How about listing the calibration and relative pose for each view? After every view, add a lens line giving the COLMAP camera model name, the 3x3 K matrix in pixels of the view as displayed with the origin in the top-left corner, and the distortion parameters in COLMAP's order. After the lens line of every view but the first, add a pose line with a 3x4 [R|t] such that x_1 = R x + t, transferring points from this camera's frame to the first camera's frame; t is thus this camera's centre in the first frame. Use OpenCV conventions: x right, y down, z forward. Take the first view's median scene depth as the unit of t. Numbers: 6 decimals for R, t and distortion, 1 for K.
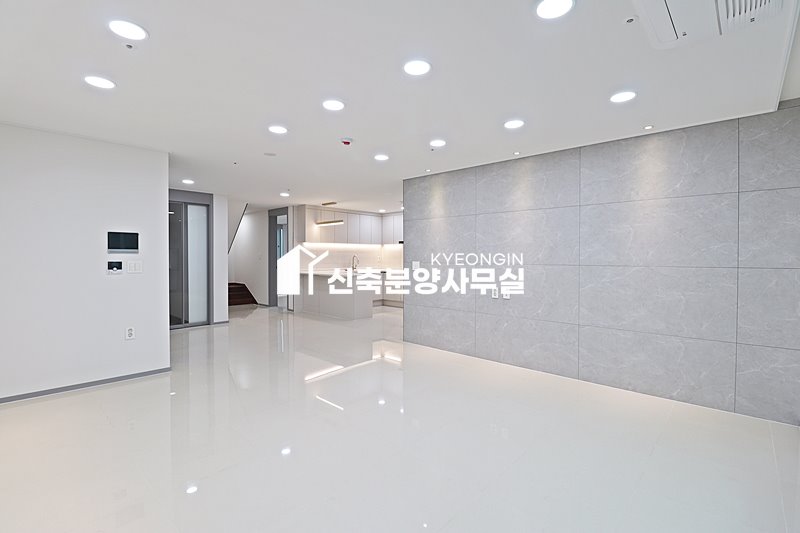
lens RADIAL K [[371.9, 0, 402.0], [0, 371.9, 262.6], [0, 0, 1]] dist [0.001165, -0.014573]
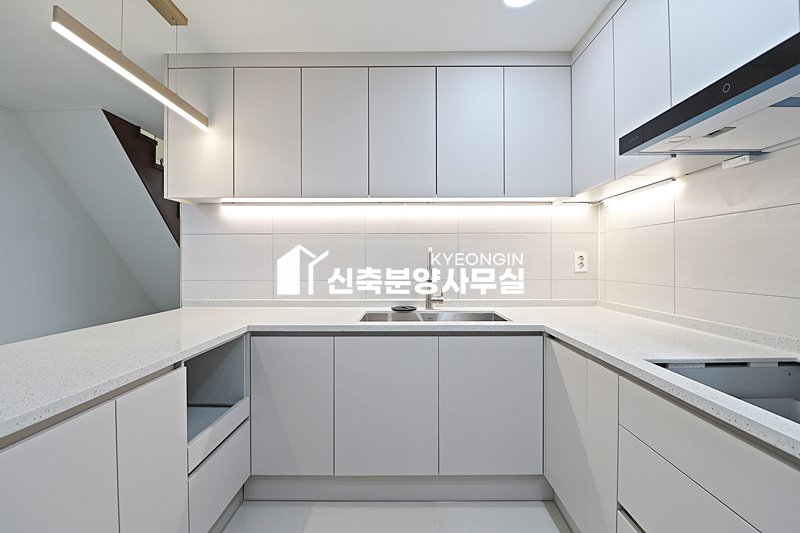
lens RADIAL K [[371.9, 0, 402.0], [0, 371.9, 262.6], [0, 0, 1]] dist [0.001165, -0.014573]
pose [[0.676318, -0.001586, -0.736608, 0.069973], [-0.009069, 0.999904, -0.010480, -0.013901], [0.736554, 0.013768, 0.676239, 1.567509]]
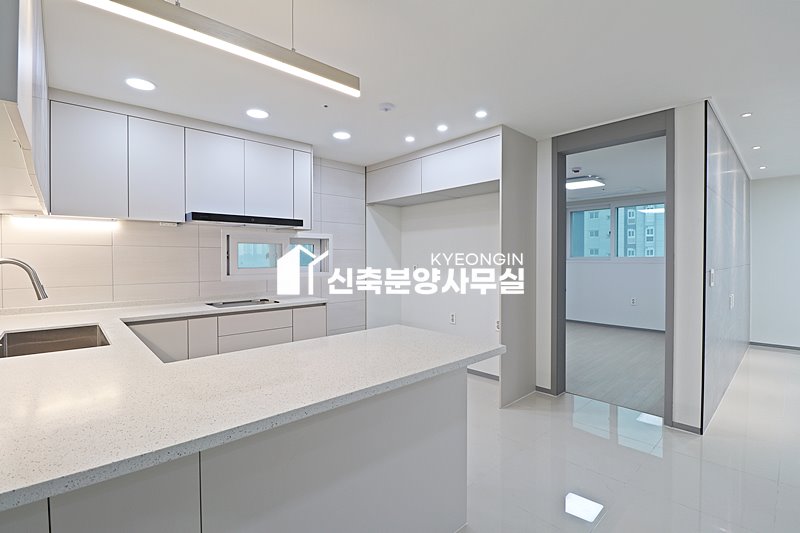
lens RADIAL K [[371.3, 0, 398.8], [0, 371.3, 262.0], [0, 0, 1]] dist [-0.000648, -0.000229]
pose [[0.075222, -0.011348, 0.997102, -0.550898], [0.019321, 0.999764, 0.009920, -0.030030], [-0.996980, 0.018518, 0.075423, 1.508142]]
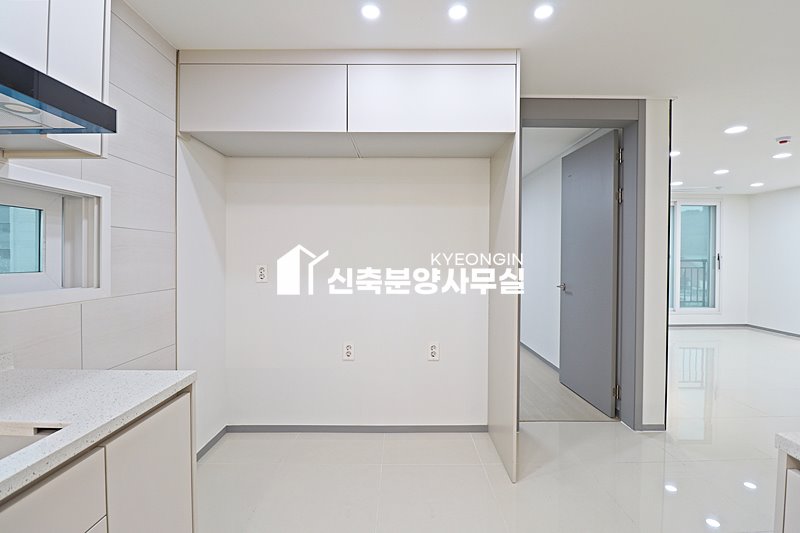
lens RADIAL K [[376.0, 0, 401.8], [0, 376.0, 260.2], [0, 0, 1]] dist [0.003623, -0.012150]
pose [[-0.688517, -0.009399, 0.725159, -0.128756], [0.008646, 0.999739, 0.021166, -0.029391], [-0.725169, 0.020843, -0.688256, 1.759199]]
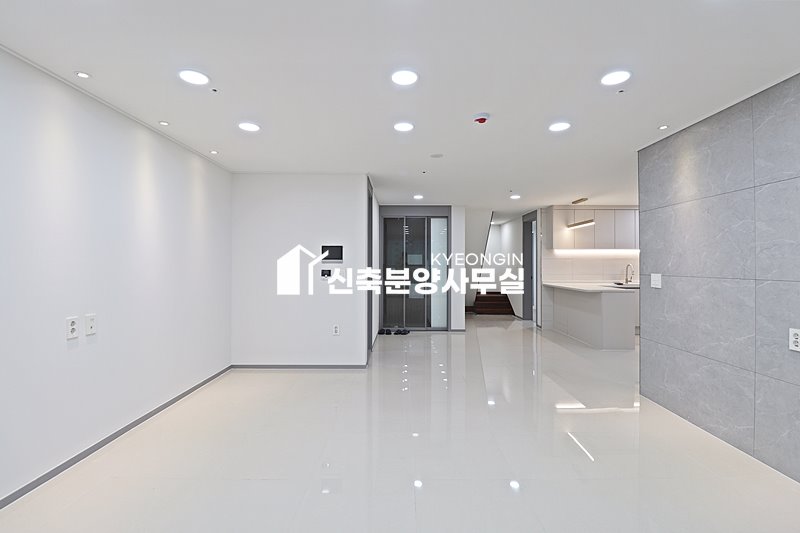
lens RADIAL K [[371.9, 0, 402.0], [0, 371.9, 262.6], [0, 0, 1]] dist [0.001165, -0.014573]
pose [[0.677009, -0.004994, -0.735958, 0.227794], [-0.012733, 0.999748, -0.018497, -0.005038], [0.735865, 0.021894, 0.676774, 0.263948]]
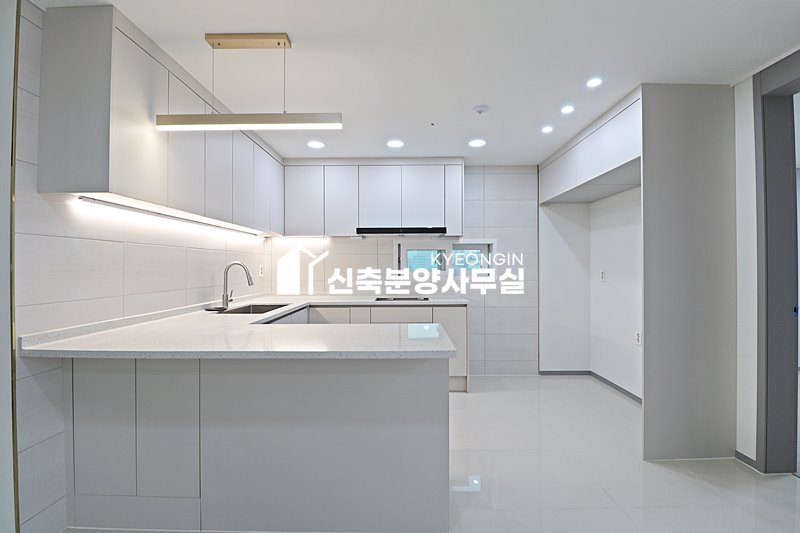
lens RADIAL K [[371.9, 0, 402.0], [0, 371.9, 262.6], [0, 0, 1]] dist [0.001165, -0.014573]
pose [[0.735559, 0.004014, 0.677449, -0.458838], [0.015311, 0.999629, -0.022548, -0.017237], [-0.677287, 0.026958, 0.735224, 1.246223]]
